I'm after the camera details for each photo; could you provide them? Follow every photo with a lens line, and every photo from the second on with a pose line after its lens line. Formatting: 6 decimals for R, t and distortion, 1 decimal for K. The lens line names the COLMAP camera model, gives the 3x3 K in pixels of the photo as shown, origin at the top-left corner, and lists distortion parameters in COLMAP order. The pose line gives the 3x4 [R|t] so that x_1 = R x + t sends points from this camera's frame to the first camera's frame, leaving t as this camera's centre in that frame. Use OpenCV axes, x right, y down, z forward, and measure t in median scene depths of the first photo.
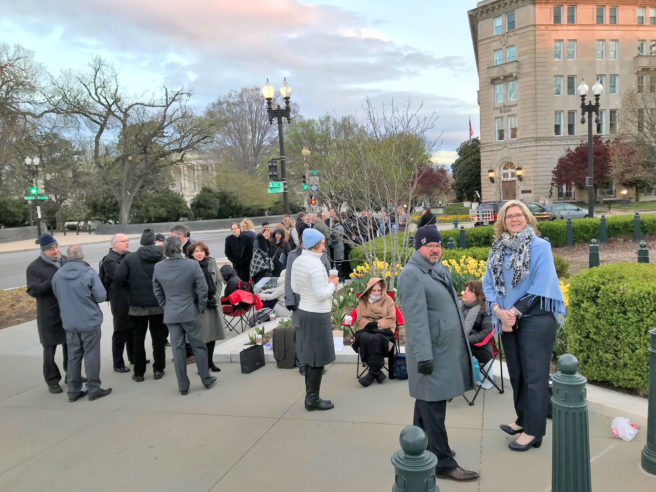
lens RADIAL K [[523.3, 0, 328.6], [0, 523.3, 243.4], [0, 0, 1]] dist [0.041176, -0.060827]
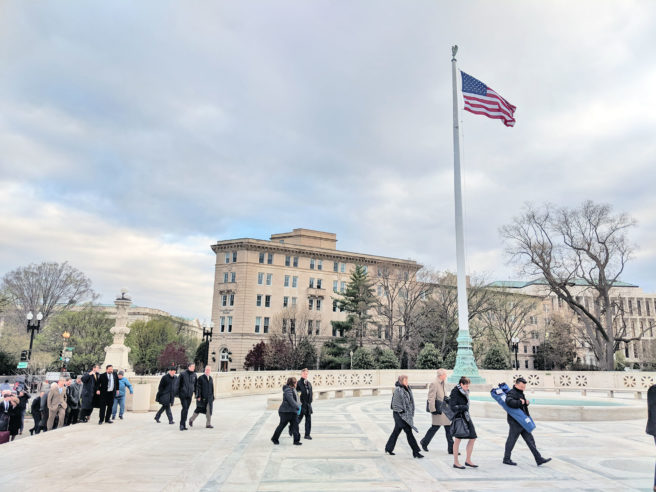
lens RADIAL K [[523.3, 0, 318.2], [0, 523.3, 233.8], [0, 0, 1]] dist [0.041176, -0.060827]
pose [[0.945843, 0.140861, 0.292472, 0.117294], [-0.040594, 0.945203, -0.323948, 0.008065], [-0.322077, 0.294531, 0.899732, -0.501852]]
